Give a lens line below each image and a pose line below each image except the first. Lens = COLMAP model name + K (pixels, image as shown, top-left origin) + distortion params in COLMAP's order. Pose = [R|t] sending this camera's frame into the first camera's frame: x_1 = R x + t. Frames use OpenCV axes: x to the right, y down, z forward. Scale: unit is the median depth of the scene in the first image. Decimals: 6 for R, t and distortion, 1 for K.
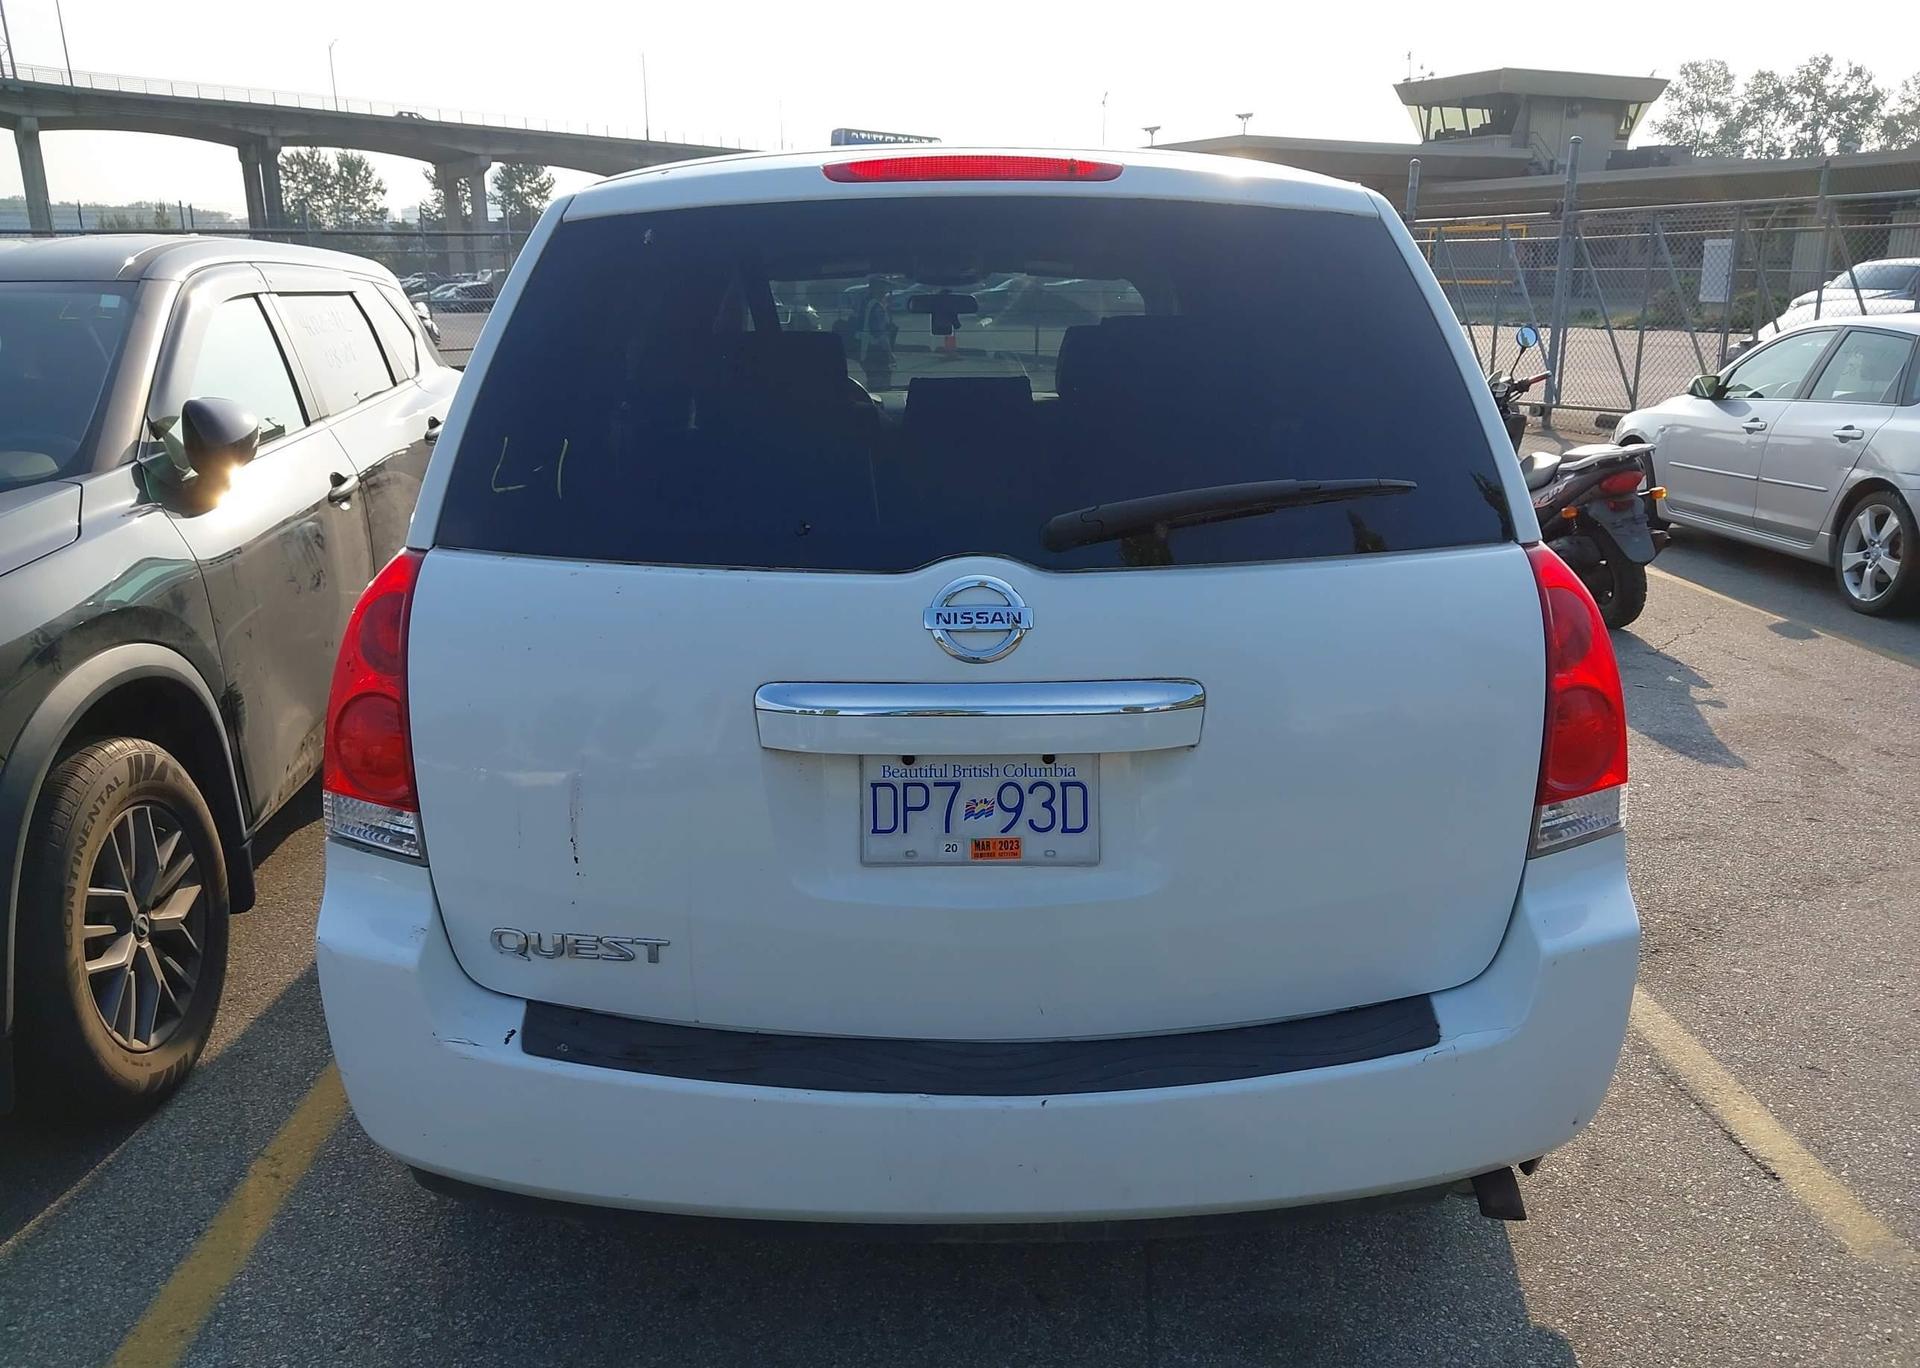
lens RADIAL K [[1527.3, 0, 960.0], [0, 1527.3, 684.0], [0, 0, 1]] dist [0.002886, 0.015203]
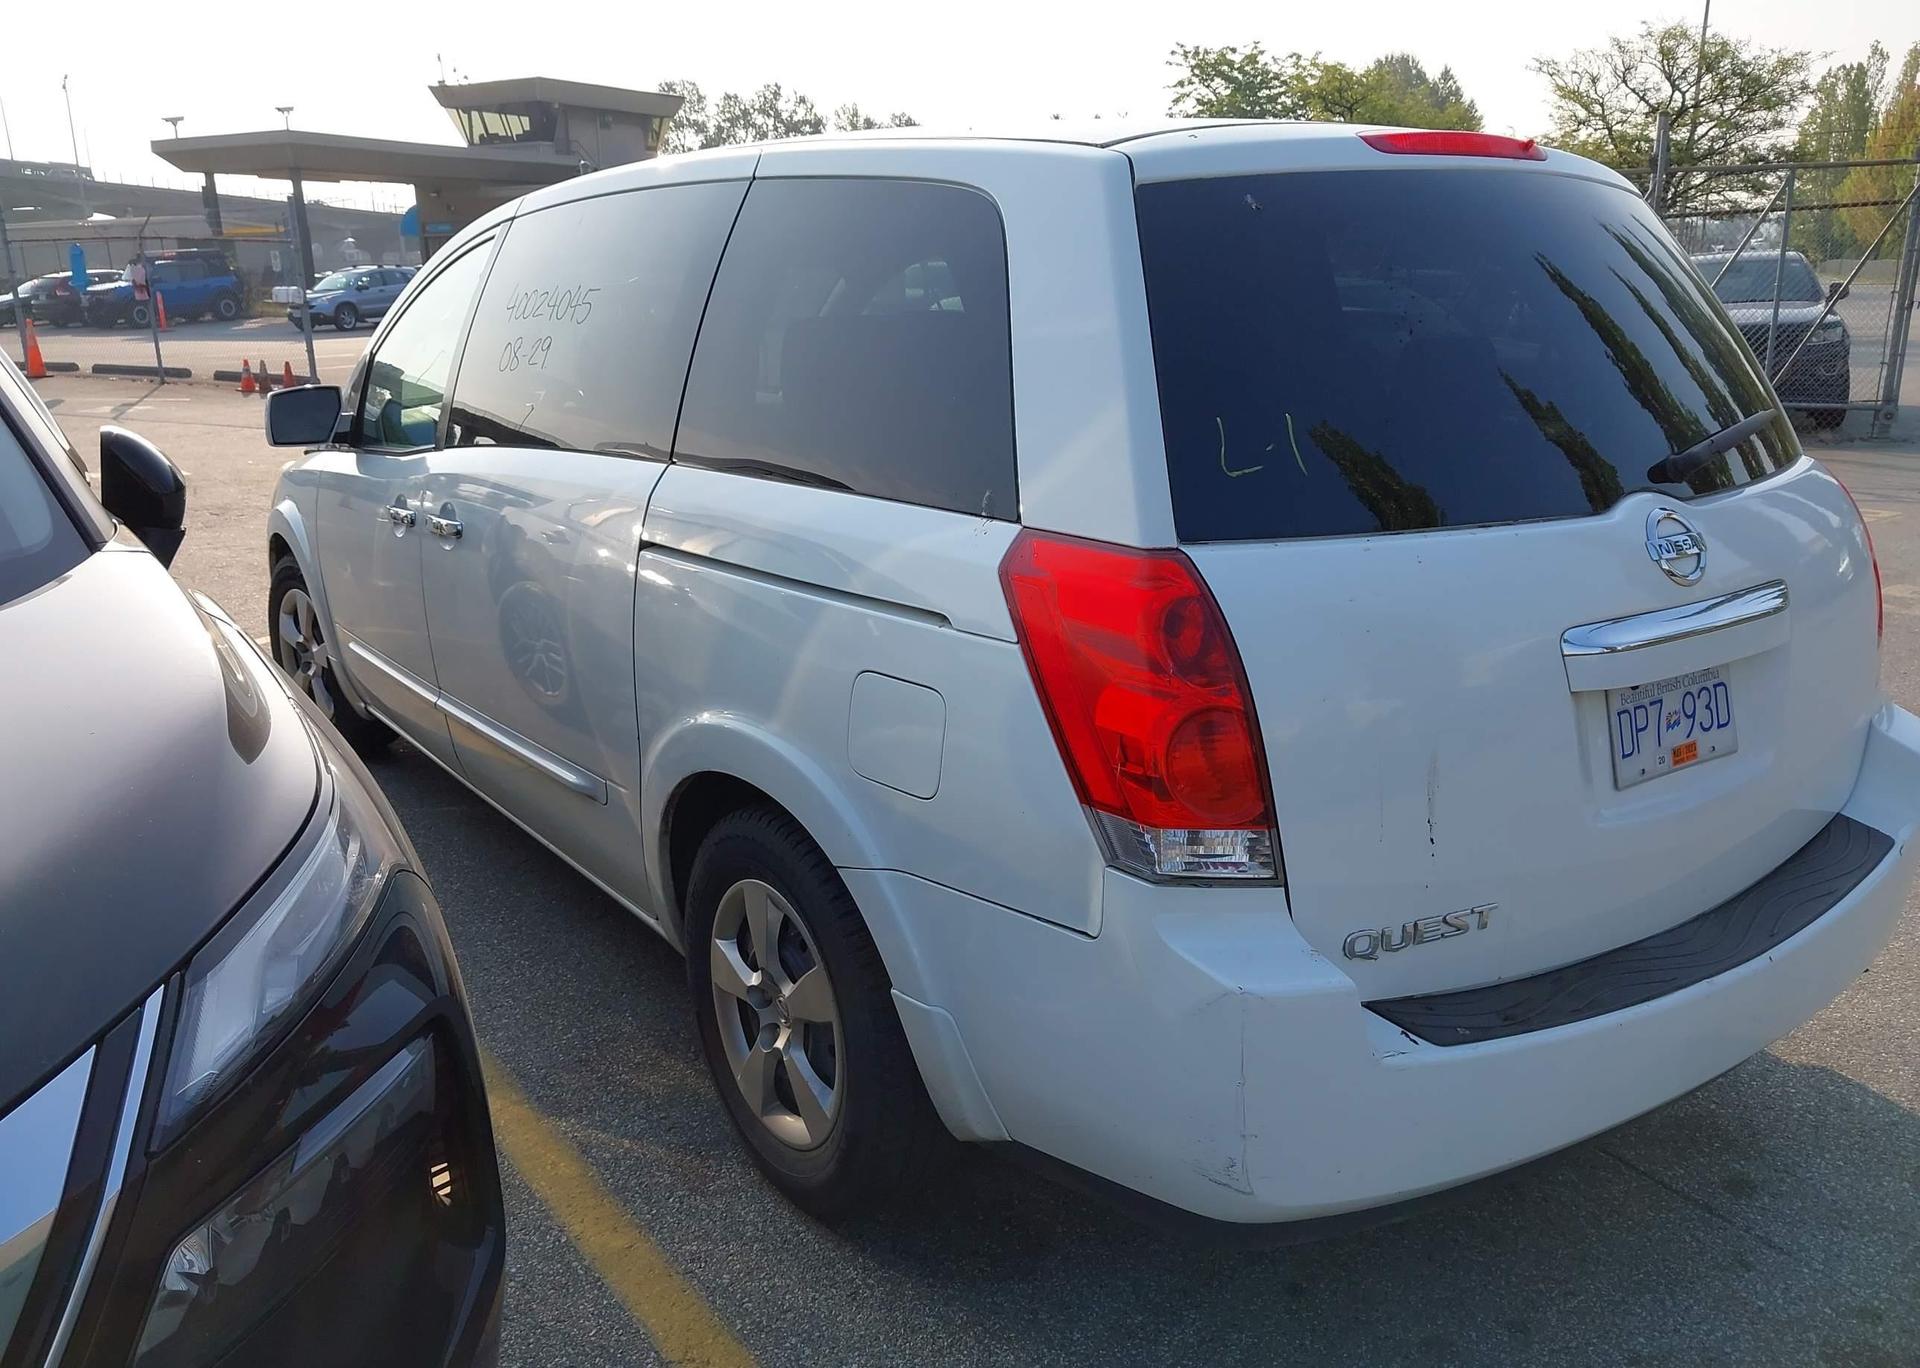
lens RADIAL K [[1527.3, 0, 960.0], [0, 1527.3, 684.0], [0, 0, 1]] dist [0.002886, 0.015203]
pose [[0.836734, -0.153310, 0.525711, -0.996262], [0.154738, 0.987081, 0.041571, -0.069873], [-0.525292, 0.046563, 0.849647, 0.329244]]
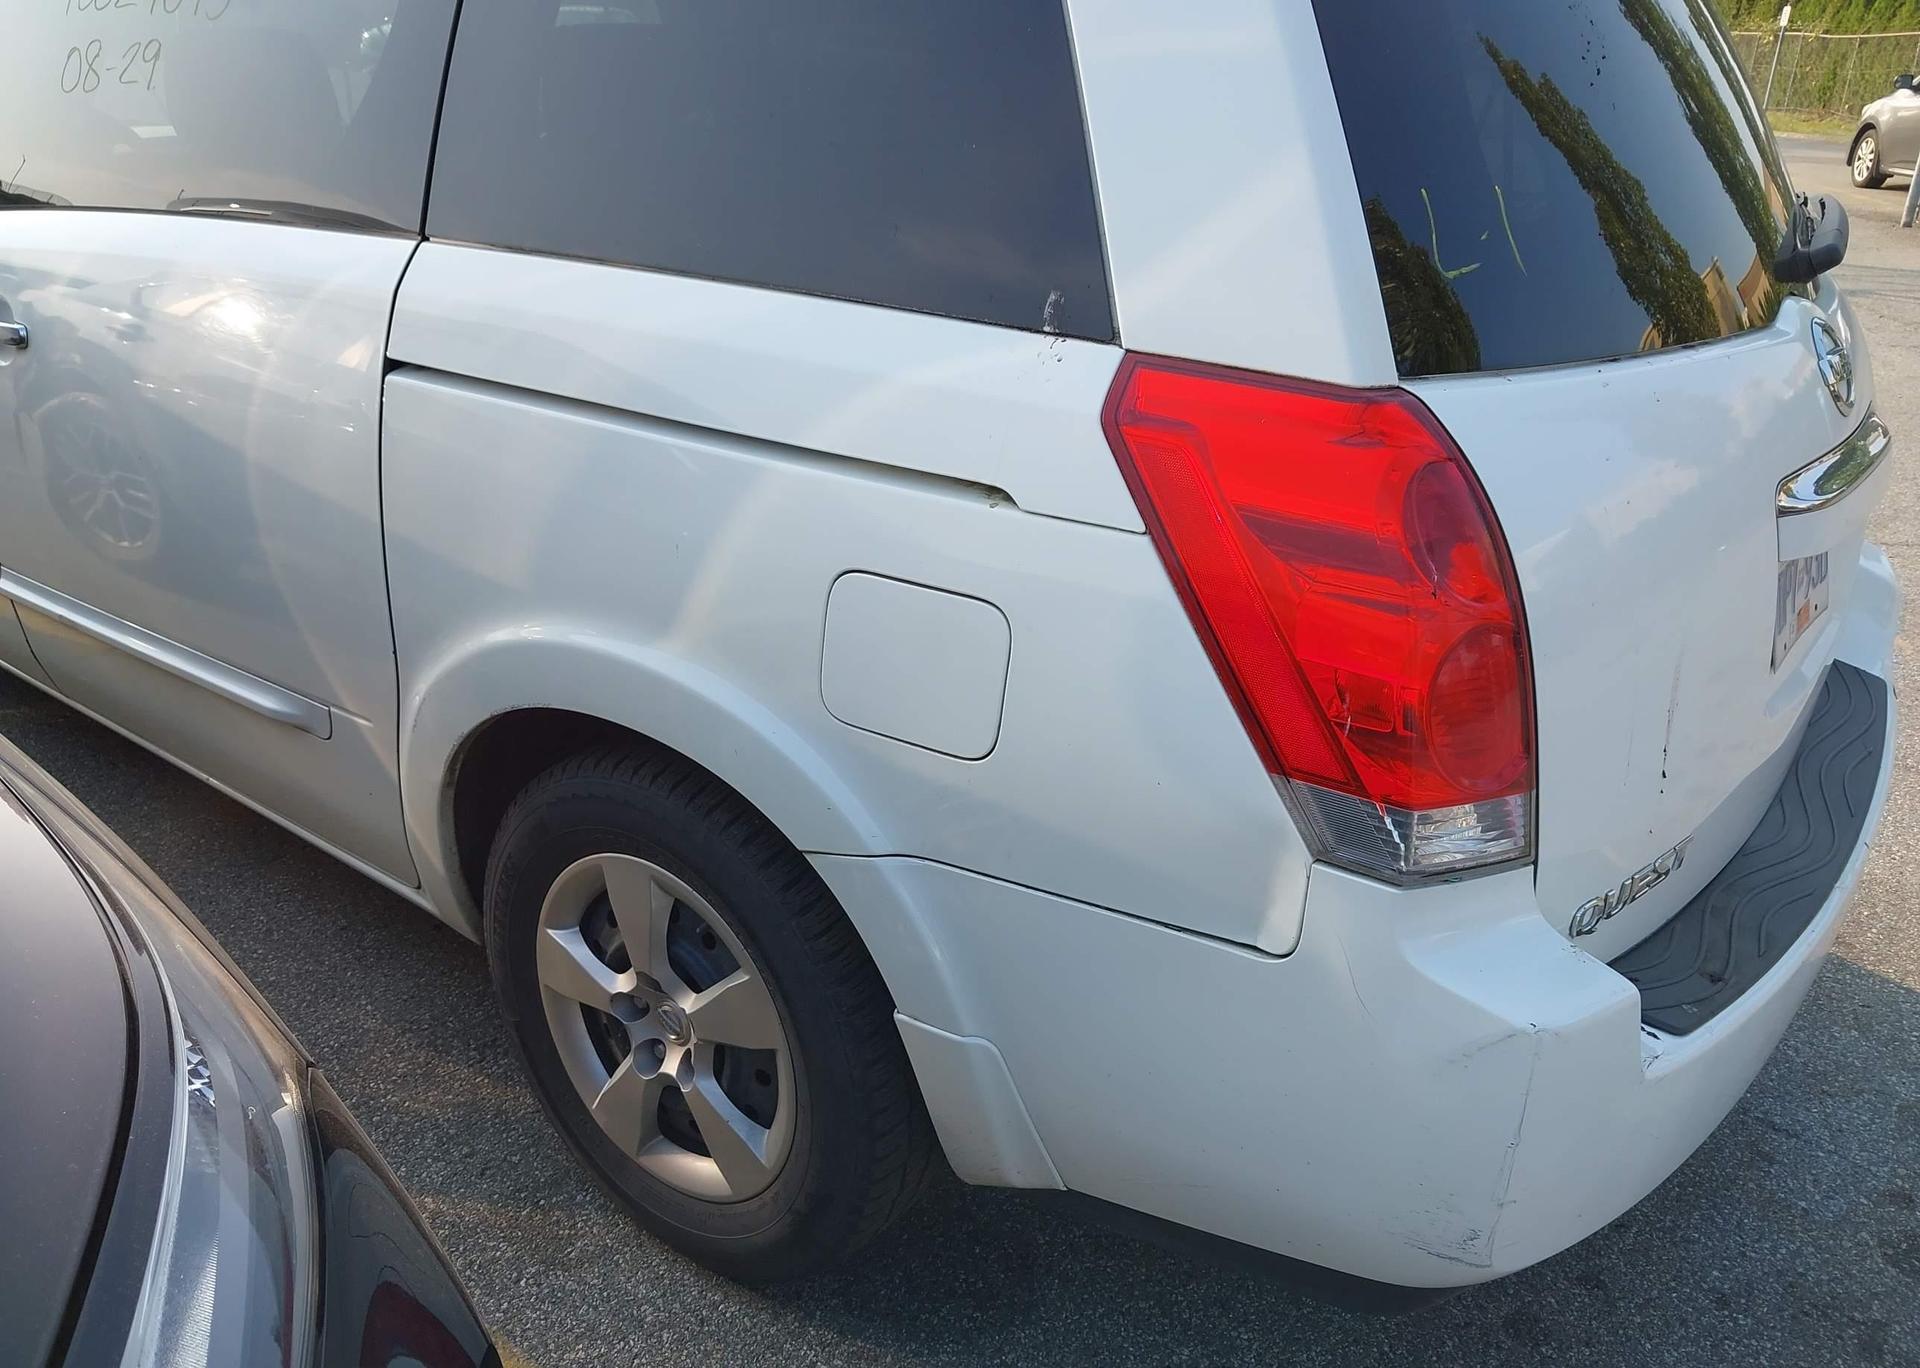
lens RADIAL K [[1549.9, 0, 957.4], [0, 1549.9, 716.0], [0, 0, 1]] dist [0.034362, -0.193390]
pose [[0.641411, -0.299250, 0.706428, -0.986587], [0.165646, 0.953090, 0.253338, -0.156558], [-0.749101, -0.045477, 0.660892, 0.765208]]
